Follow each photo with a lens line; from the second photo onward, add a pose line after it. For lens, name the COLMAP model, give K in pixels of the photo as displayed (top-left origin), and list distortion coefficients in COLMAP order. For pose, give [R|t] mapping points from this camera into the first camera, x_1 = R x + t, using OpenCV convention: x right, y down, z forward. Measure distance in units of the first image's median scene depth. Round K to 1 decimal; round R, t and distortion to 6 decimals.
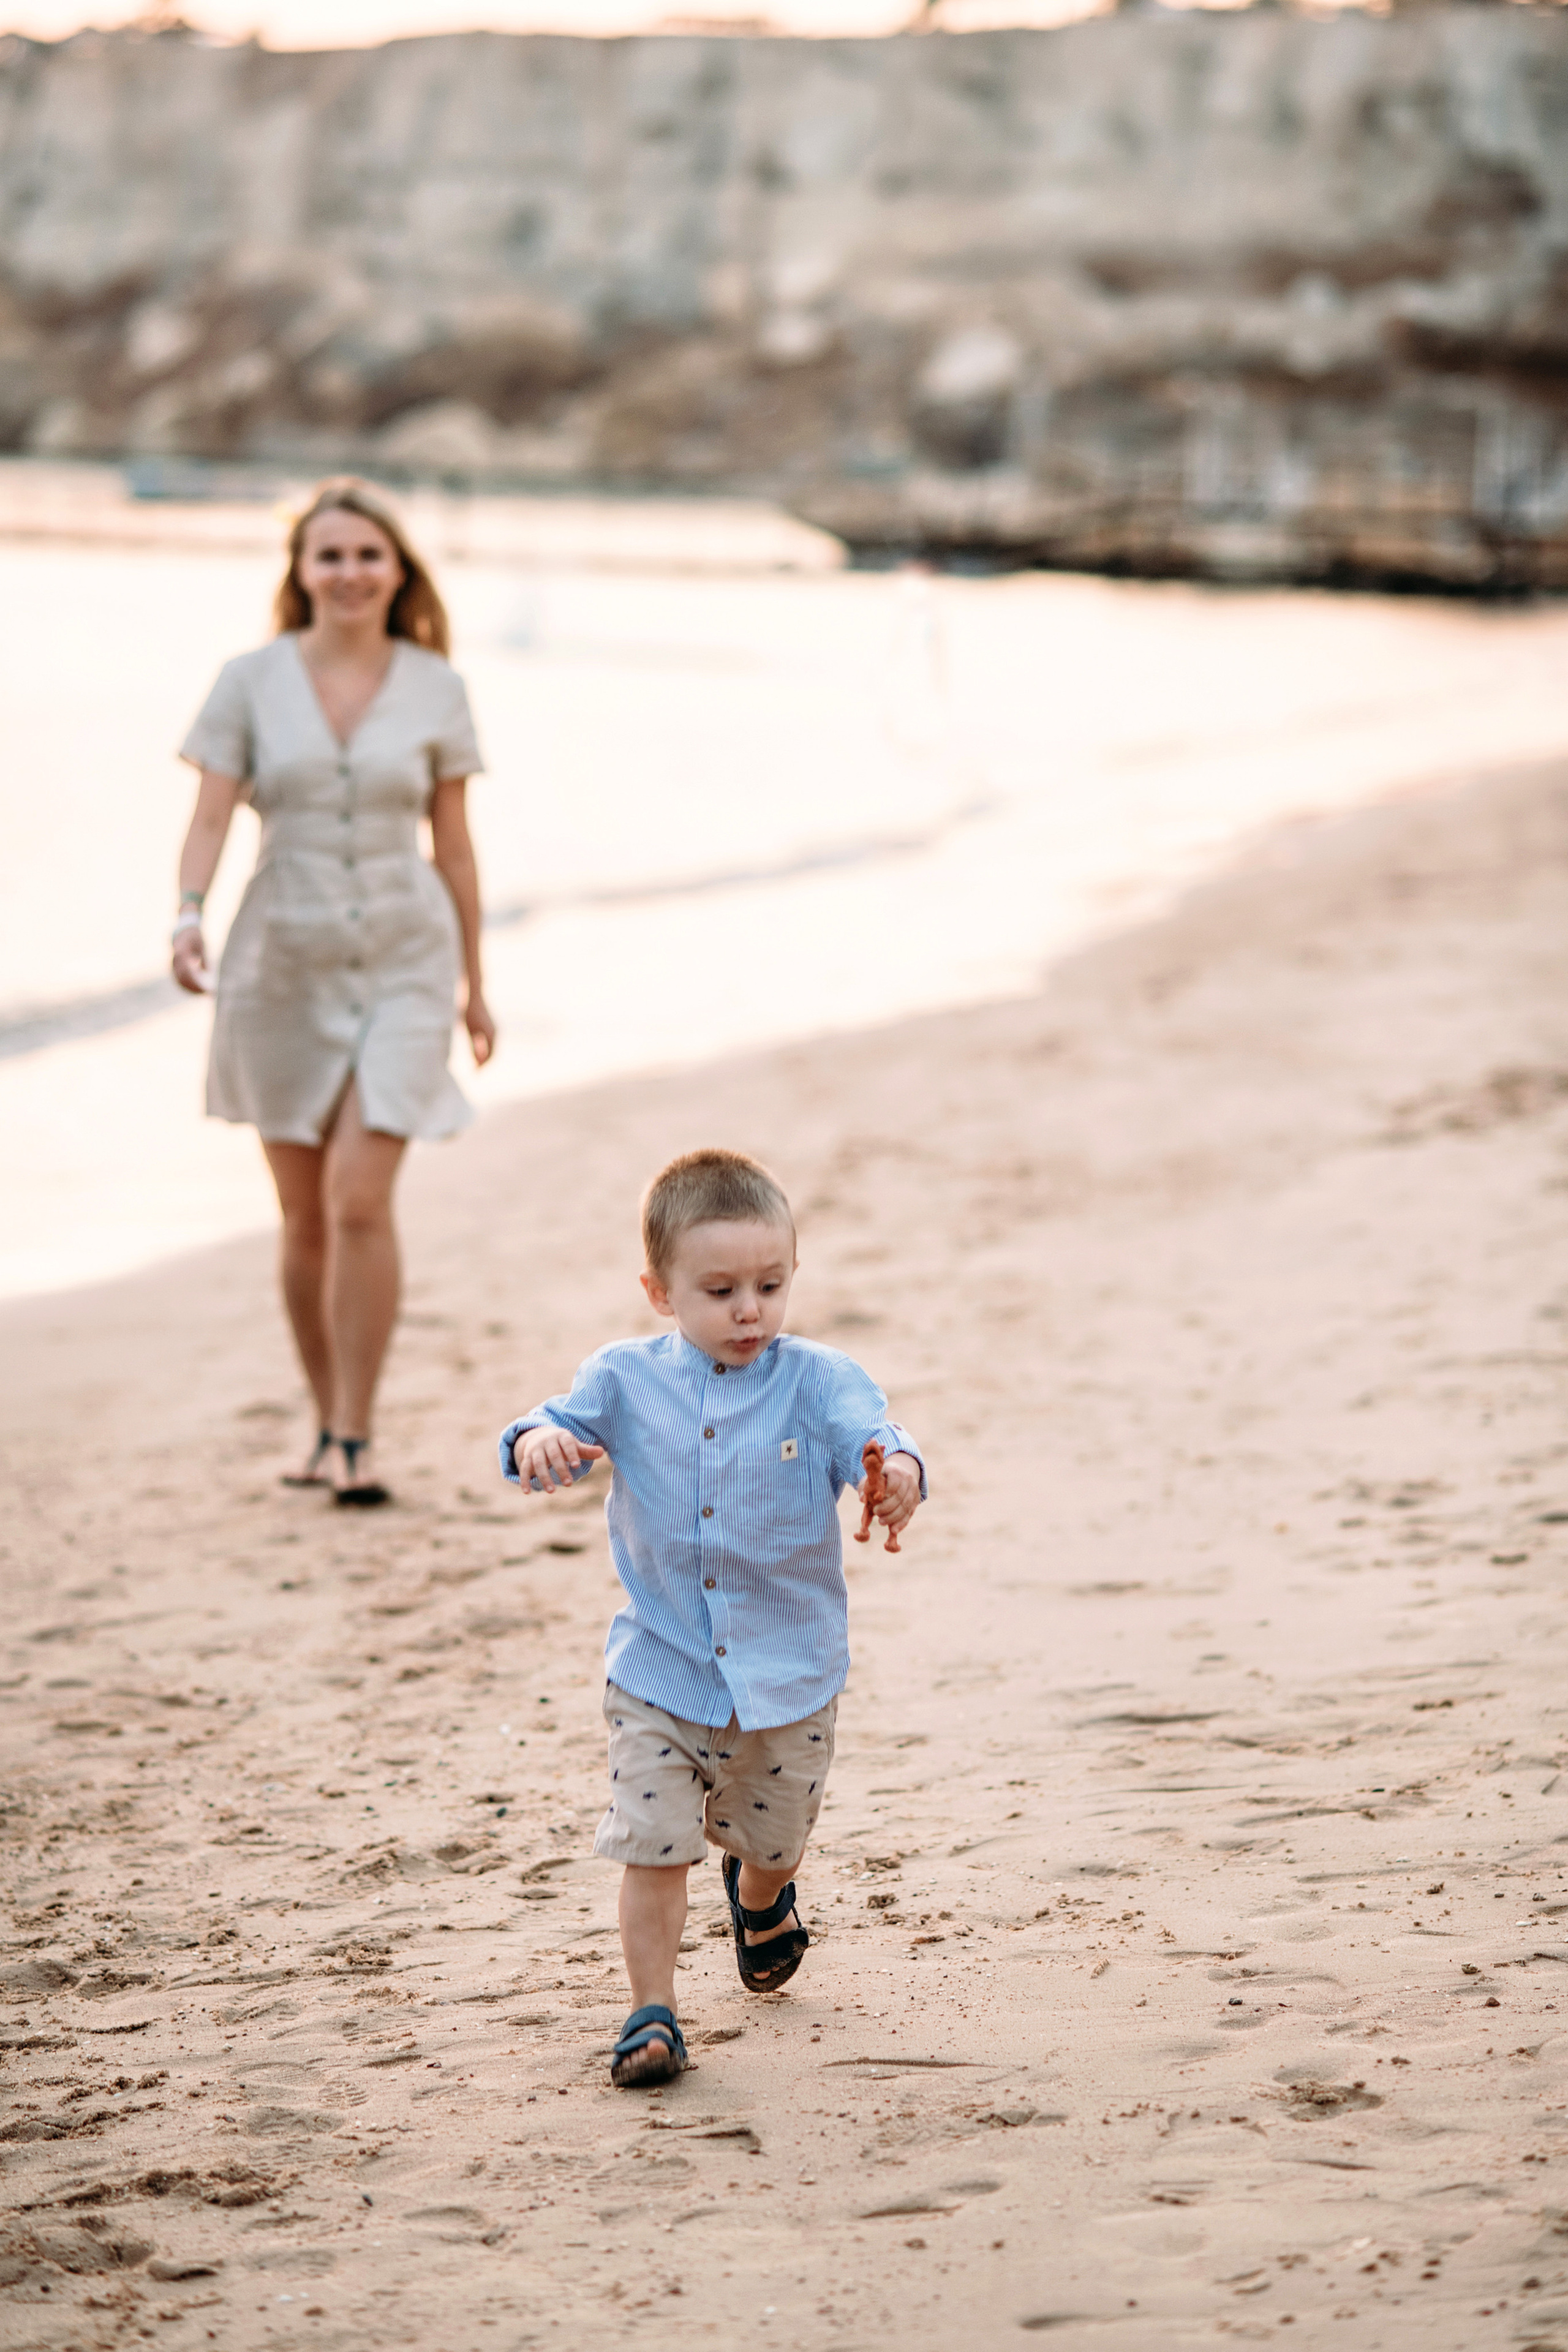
lens RADIAL K [[7176.4, 0, 783.8], [0, 7176.4, 1173.3], [0, 0, 1]] dist [0.213357, 0.000000]
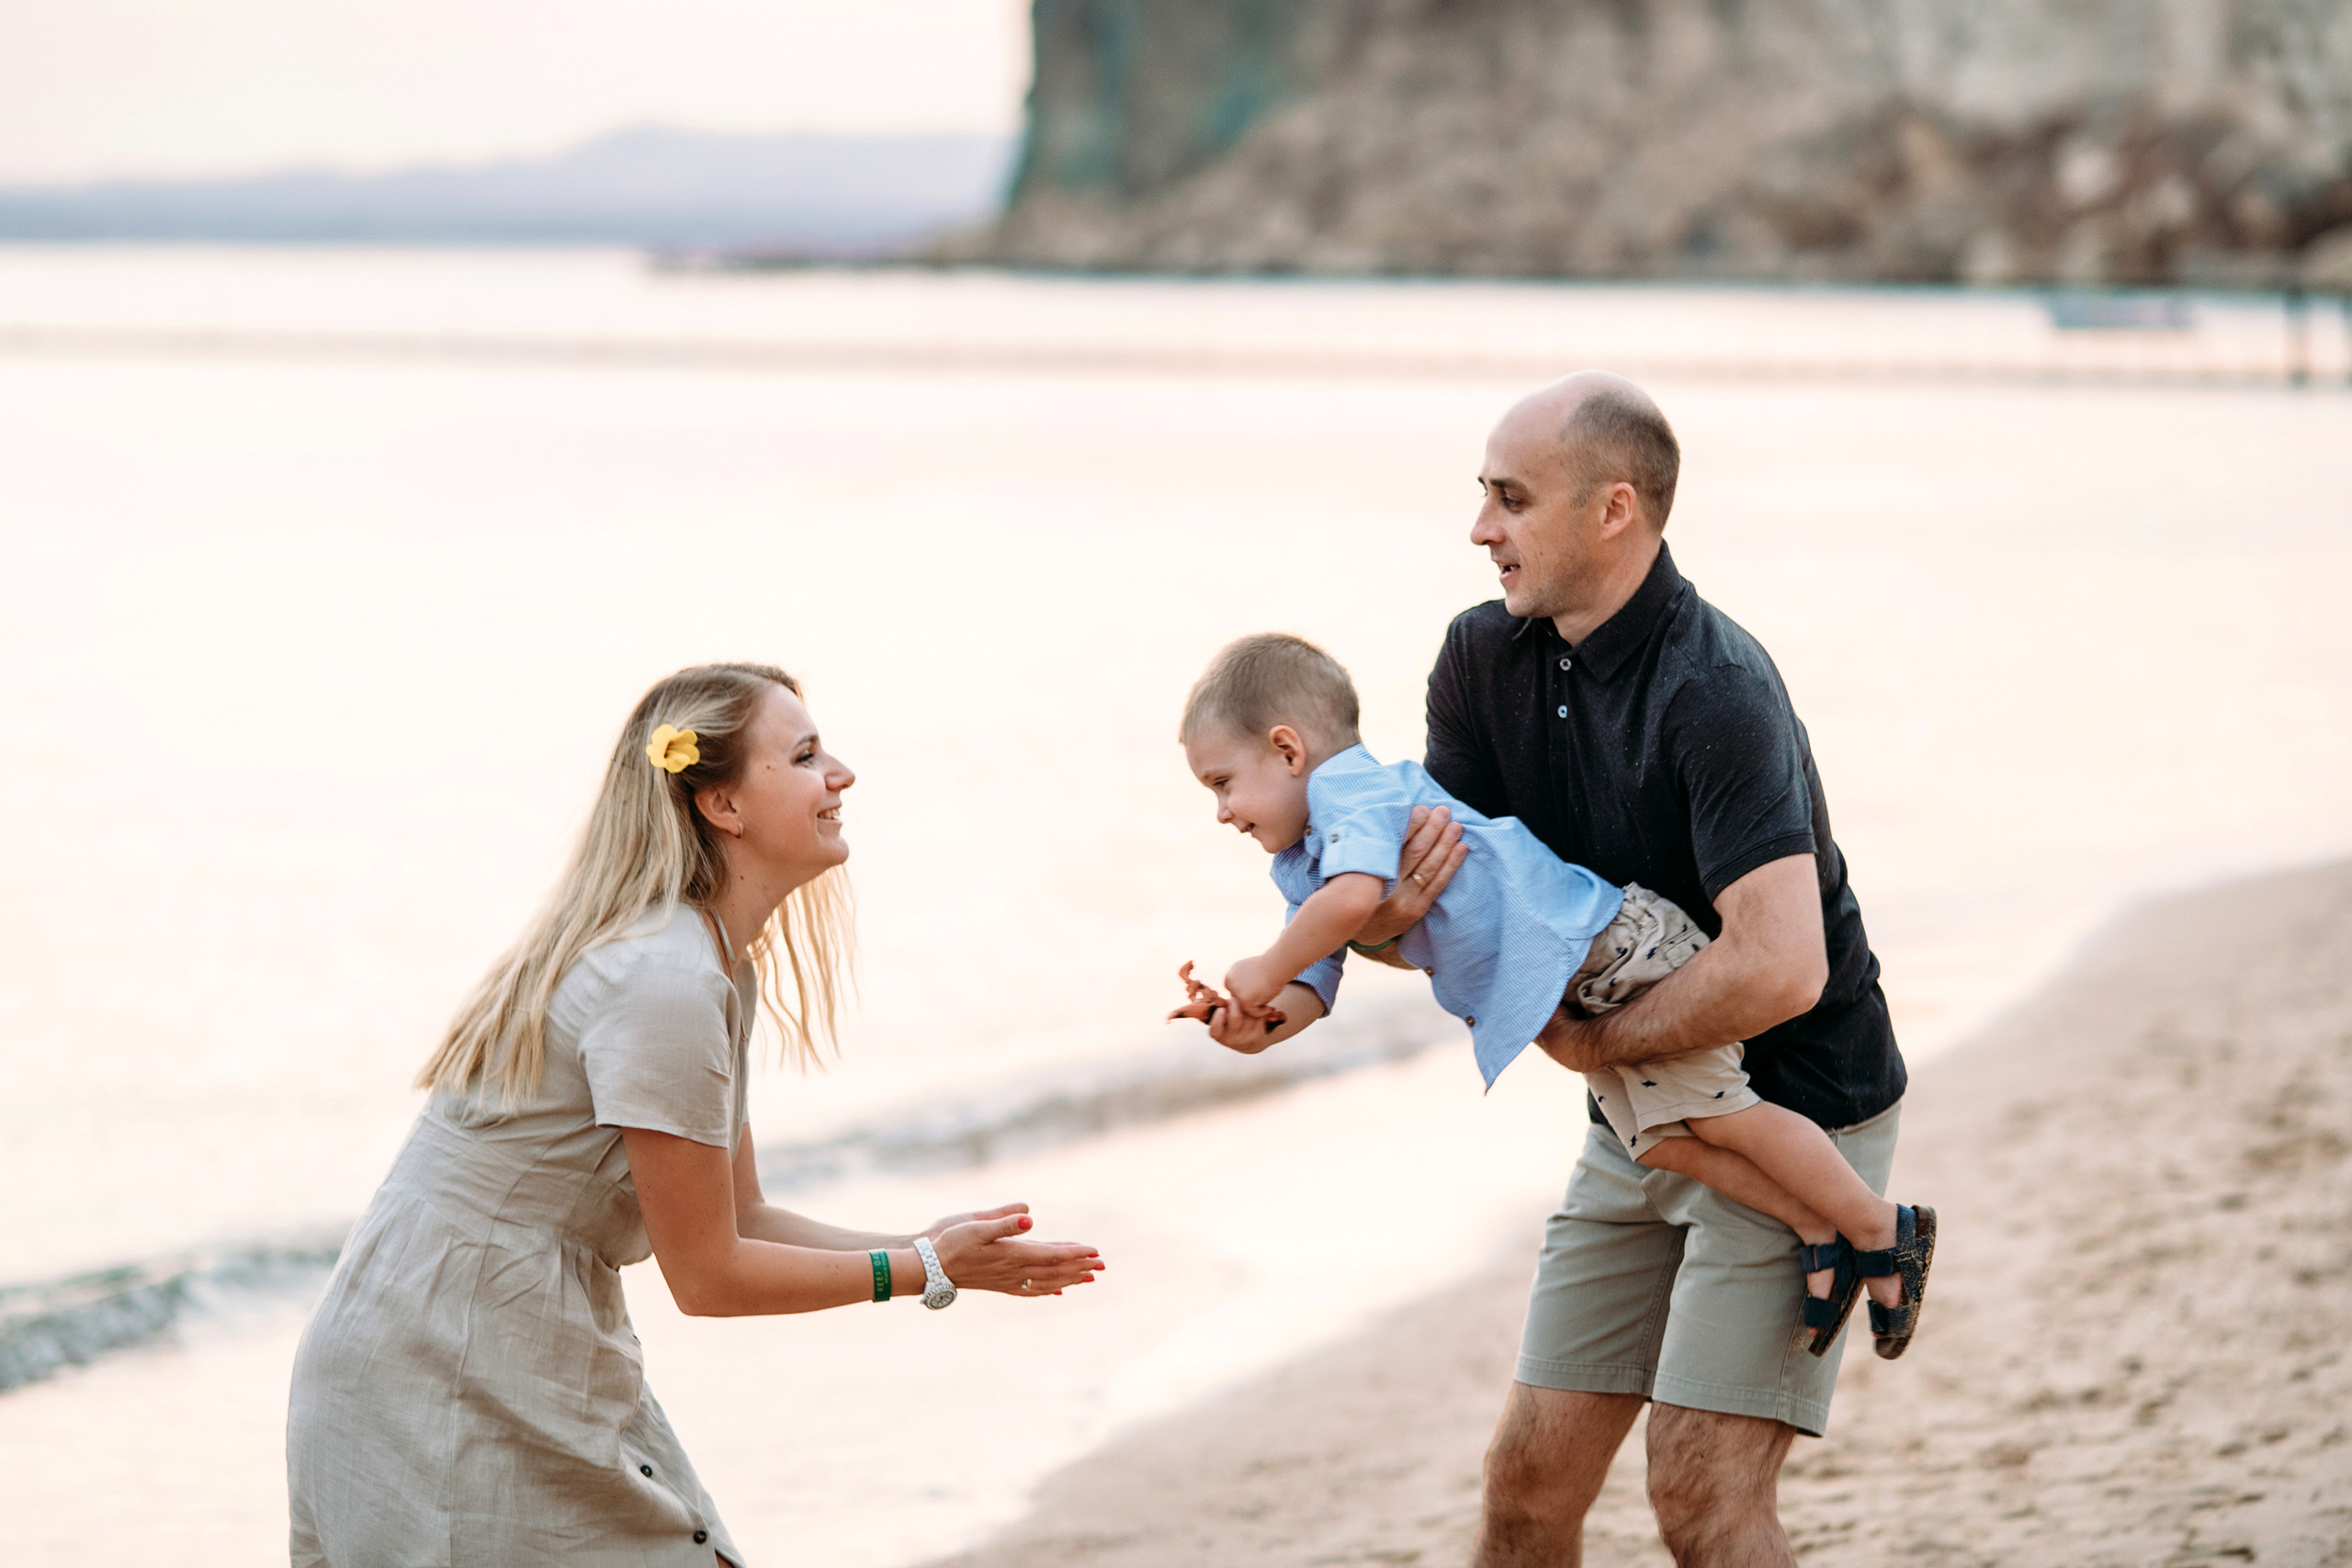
lens RADIAL K [[7175.7, 0, 1176.4], [0, 7175.7, 784.3], [0, 0, 1]] dist [0.213357, 0.000000]
pose [[0.976245, -0.012437, -0.216313, 0.079572], [0.006270, 0.999555, -0.029174, 0.017430], [0.216580, 0.027124, 0.975888, -0.360649]]
